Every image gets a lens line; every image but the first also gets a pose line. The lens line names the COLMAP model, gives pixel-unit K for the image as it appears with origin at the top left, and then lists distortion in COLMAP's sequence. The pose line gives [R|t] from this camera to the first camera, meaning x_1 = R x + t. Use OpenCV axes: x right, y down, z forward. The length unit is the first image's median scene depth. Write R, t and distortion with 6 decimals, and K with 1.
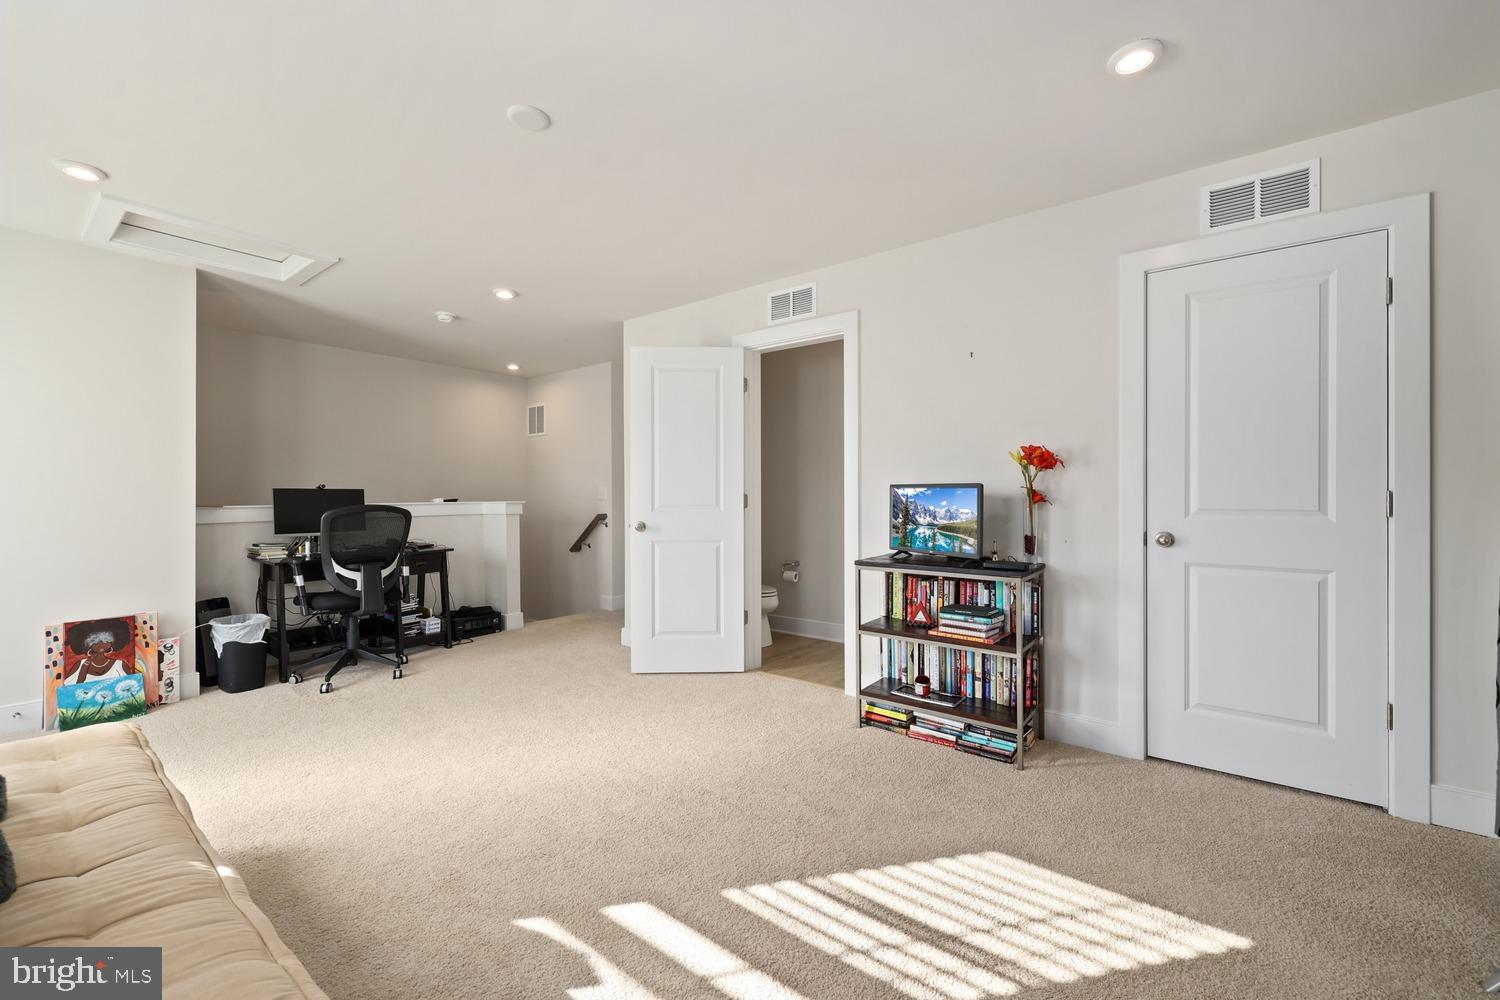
lens RADIAL K [[620.4, 0, 749.8], [0, 620.4, 520.0], [0, 0, 1]] dist [-0.001402, -0.000521]
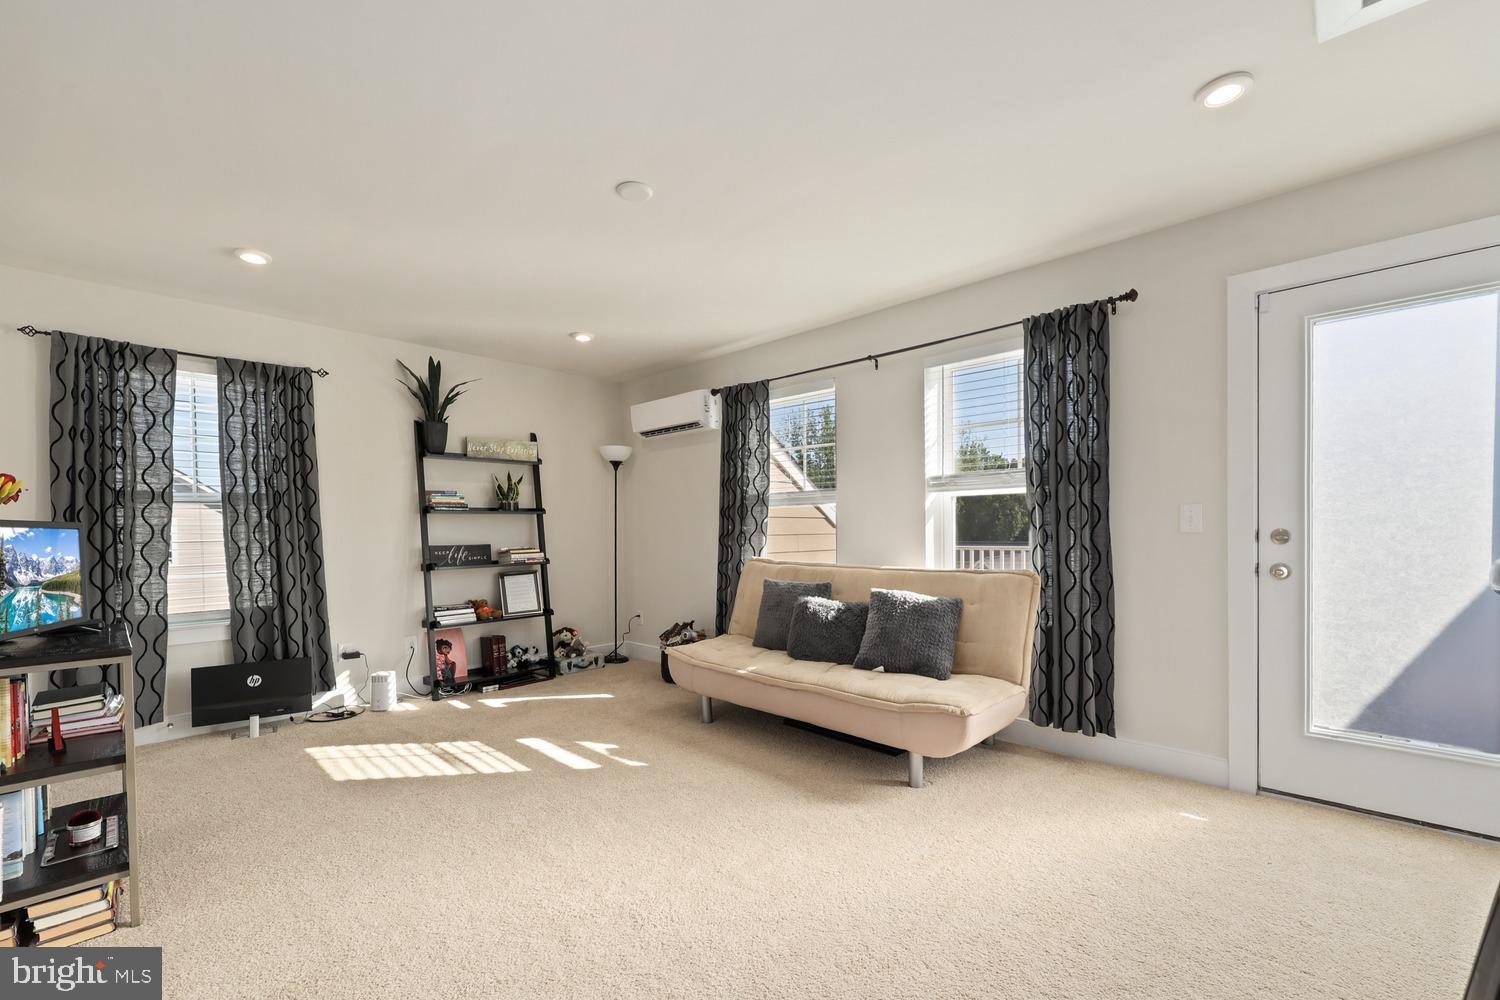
lens RADIAL K [[620.4, 0, 749.8], [0, 620.4, 520.0], [0, 0, 1]] dist [-0.001402, -0.000521]
pose [[-0.996100, 0.009052, 0.087768, -0.494605], [0.009690, 0.999930, 0.006837, -0.055802], [-0.087700, 0.007661, -0.996117, 1.631698]]
